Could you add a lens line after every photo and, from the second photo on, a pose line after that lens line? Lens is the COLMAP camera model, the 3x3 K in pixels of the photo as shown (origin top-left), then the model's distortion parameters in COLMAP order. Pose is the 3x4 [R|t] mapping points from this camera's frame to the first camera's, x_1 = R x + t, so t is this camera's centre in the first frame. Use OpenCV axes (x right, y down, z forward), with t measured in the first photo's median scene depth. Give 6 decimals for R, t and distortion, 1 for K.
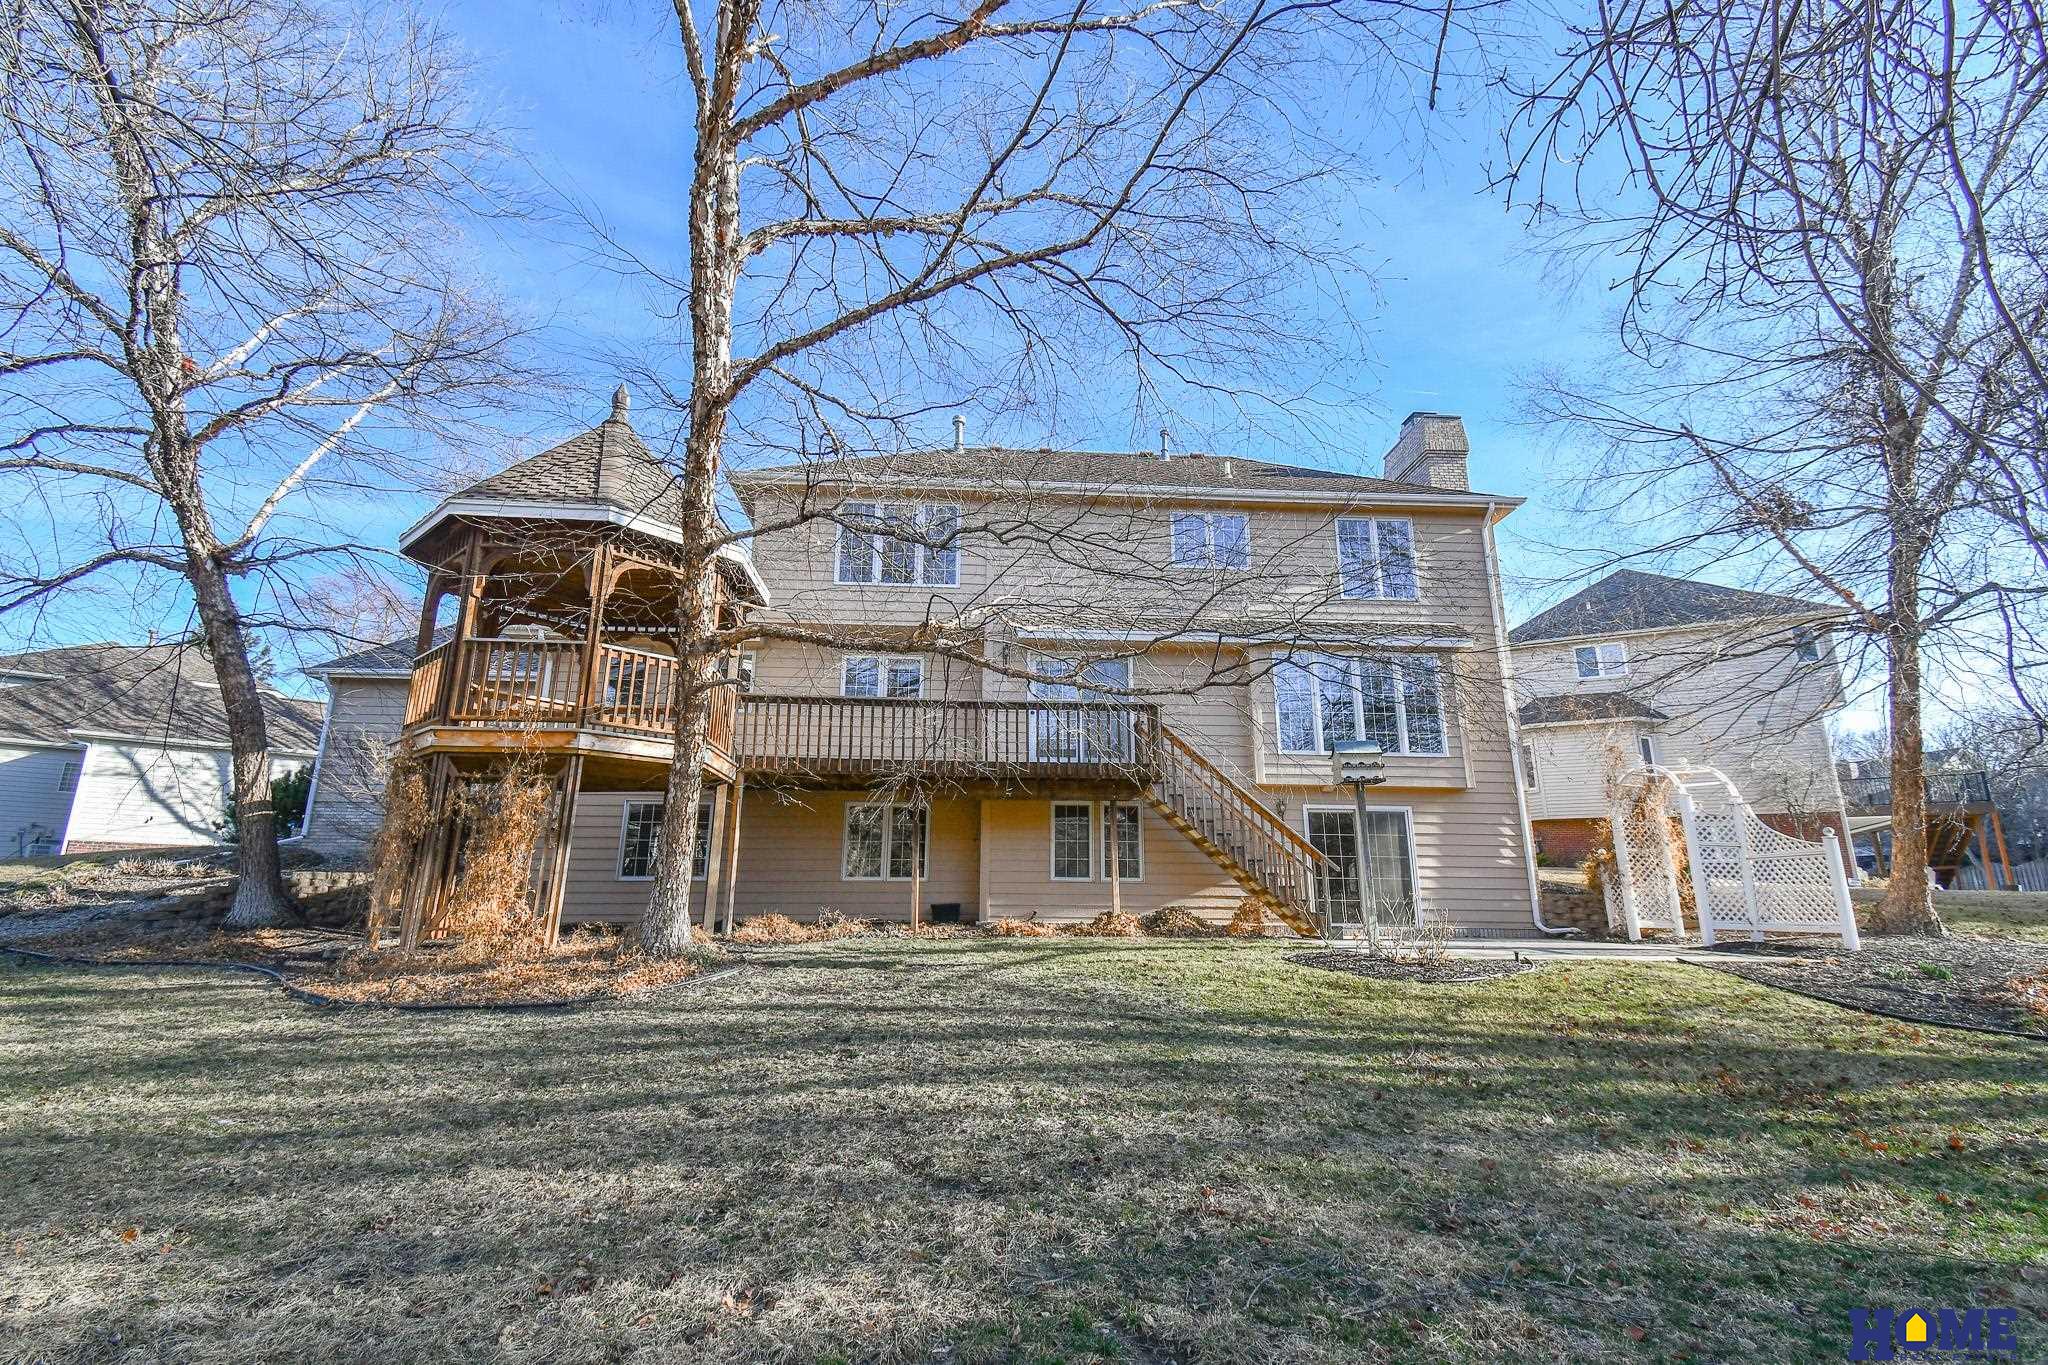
lens RADIAL K [[878.8, 0, 1056.2], [0, 878.8, 683.4], [0, 0, 1]] dist [0.017495, -0.000708]
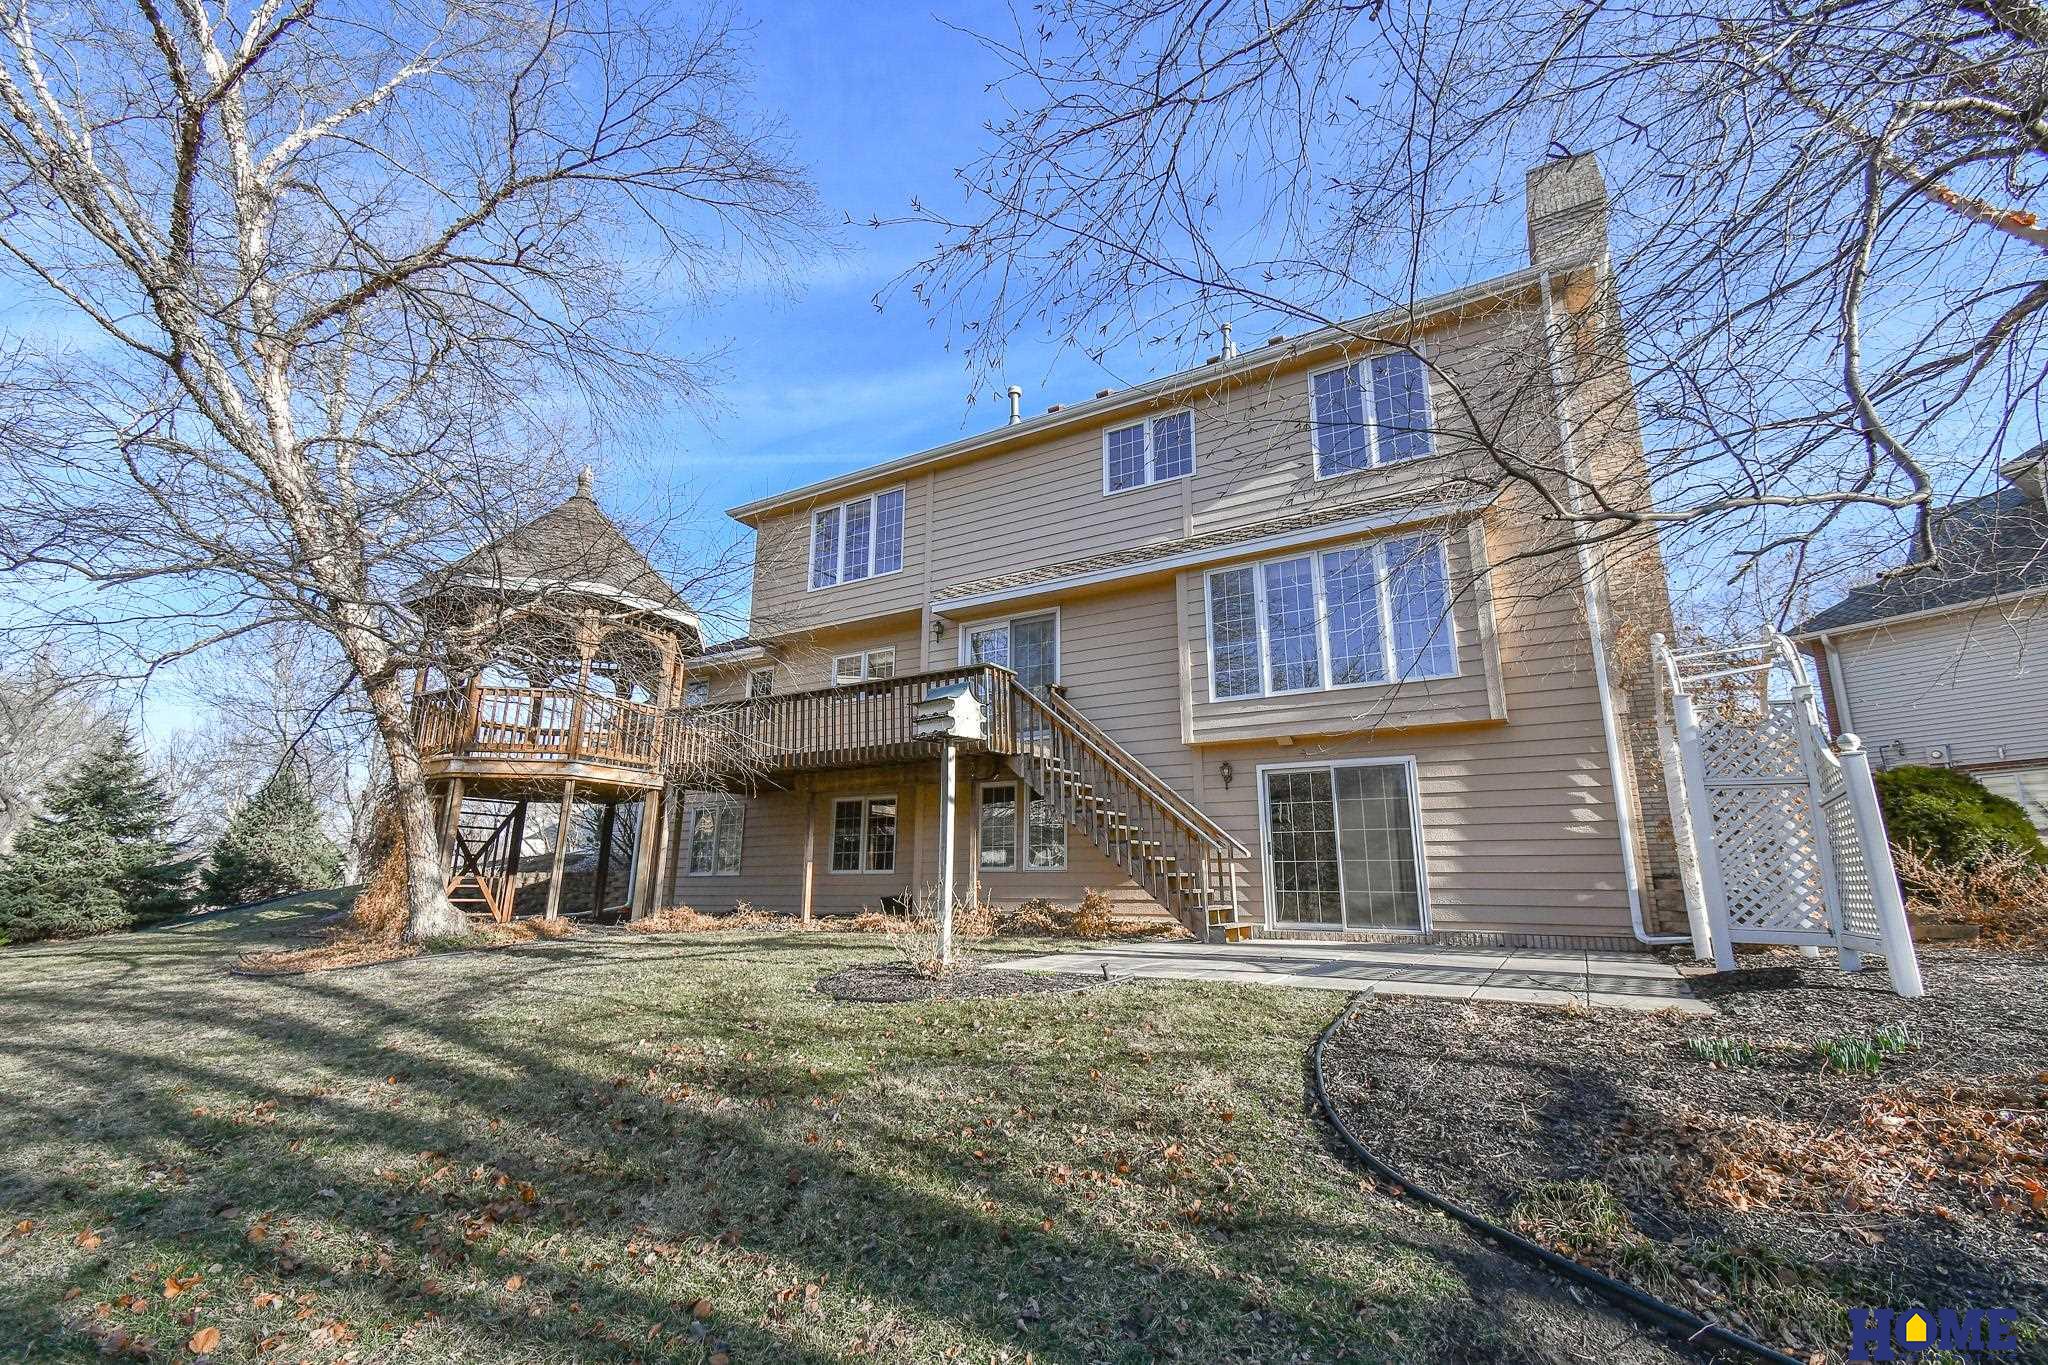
lens RADIAL K [[908.3, 0, 1024.0], [0, 908.3, 682.5], [0, 0, 1]] dist [0.055527, -0.038401]
pose [[0.817530, -0.130776, -0.560841, 0.571235], [0.138111, 0.989977, -0.029519, 0.064518], [0.559079, -0.053326, 0.827397, 0.249046]]
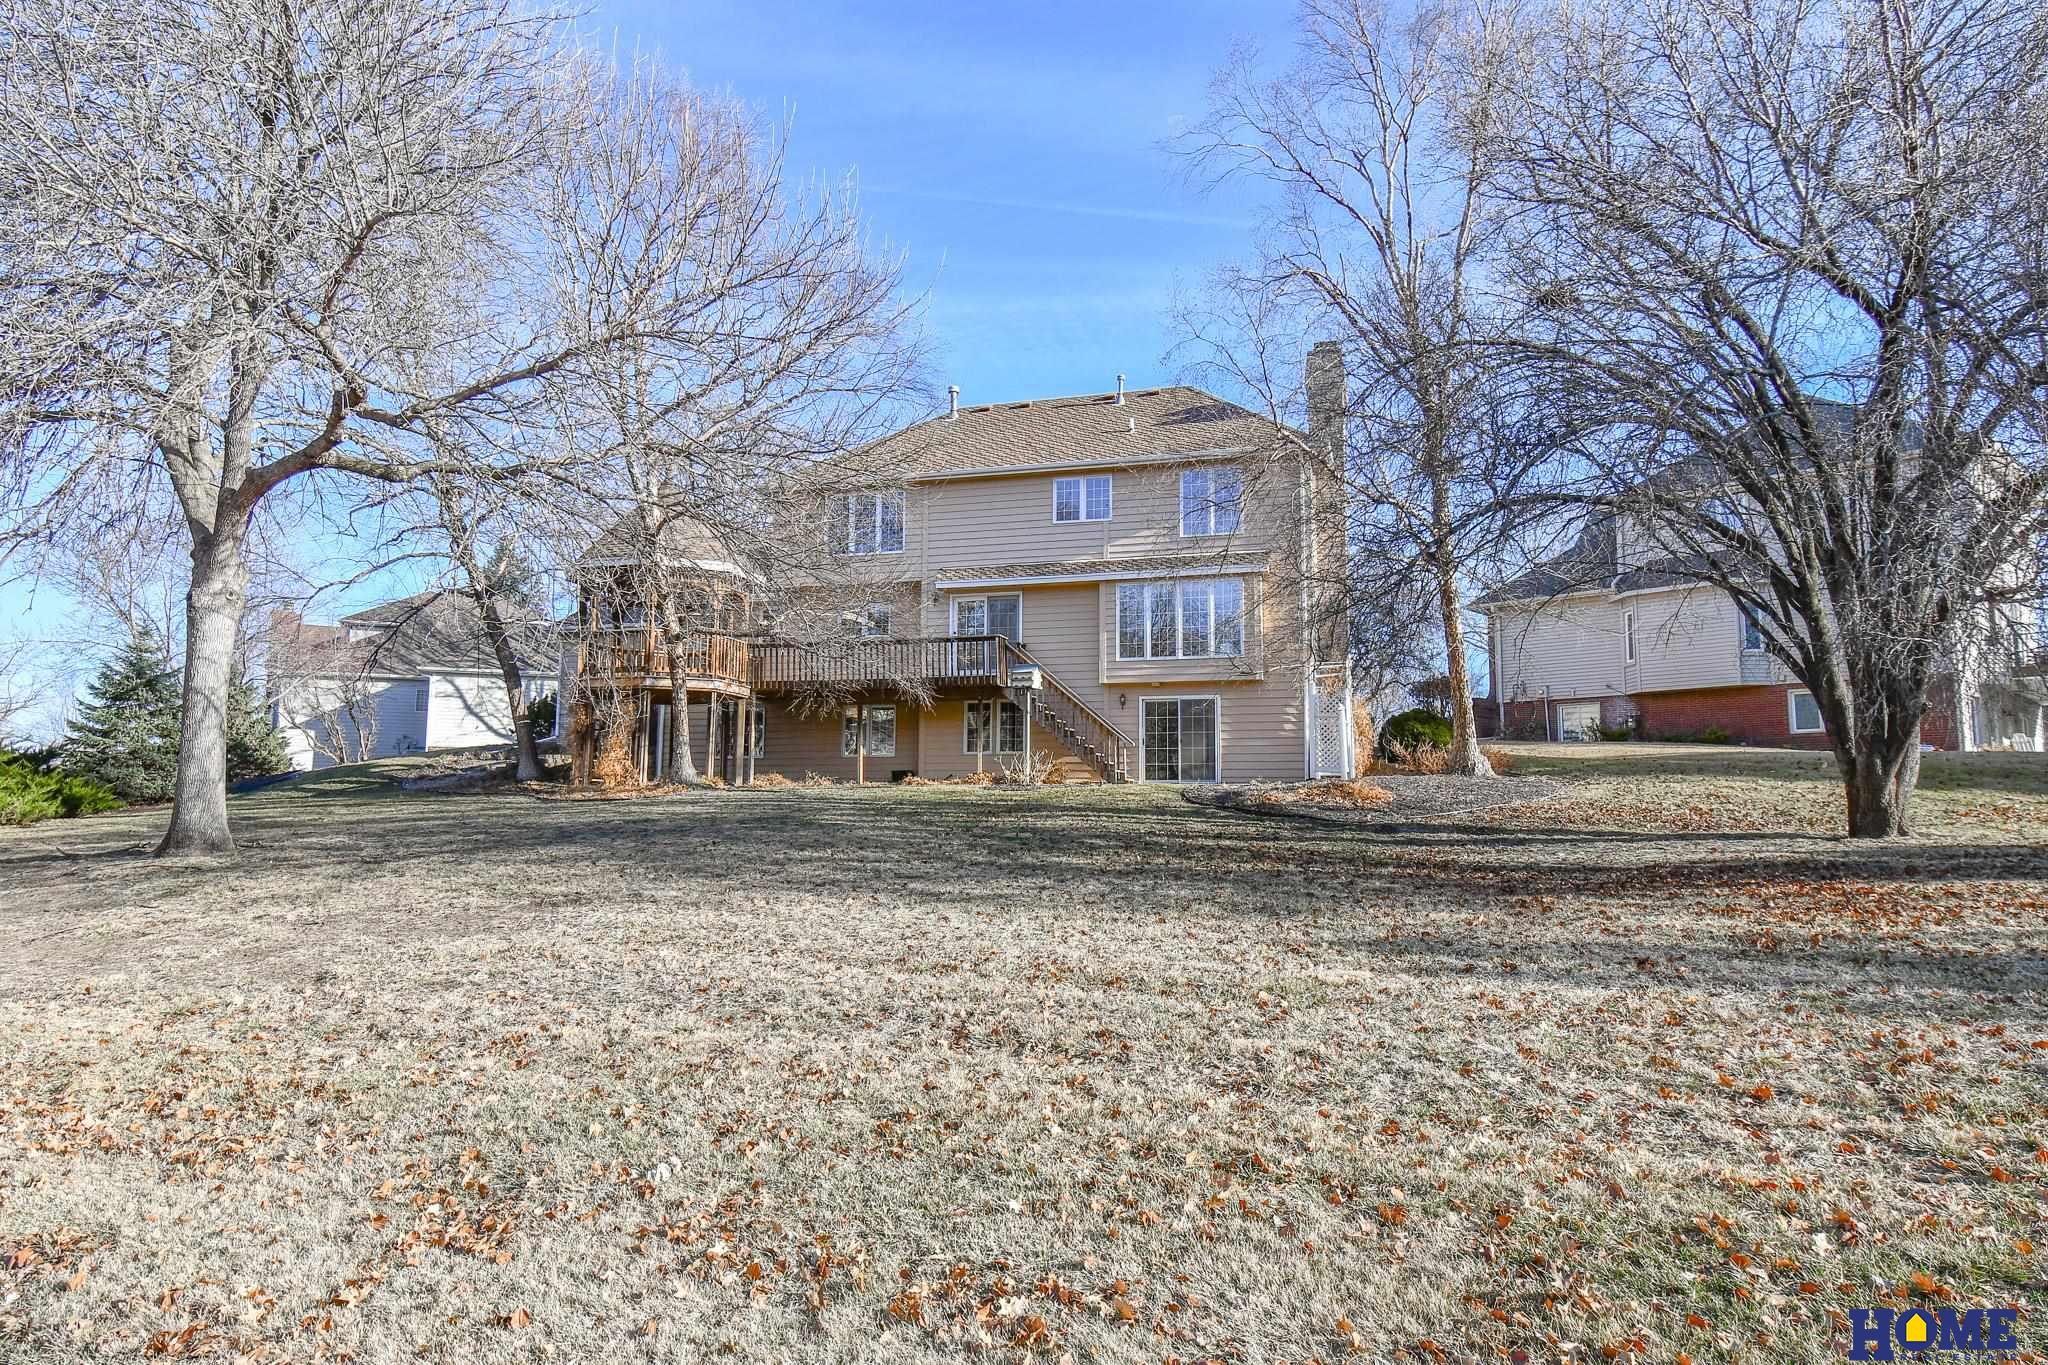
lens RADIAL K [[1230.1, 0, 1092.7], [0, 1230.1, 684.4], [0, 0, 1]] dist [0.042980, -0.001172]
pose [[0.949361, -0.036353, -0.312078, 0.818588], [0.077643, 0.989622, 0.120916, -0.119061], [0.304443, -0.139024, 0.942331, -0.834617]]
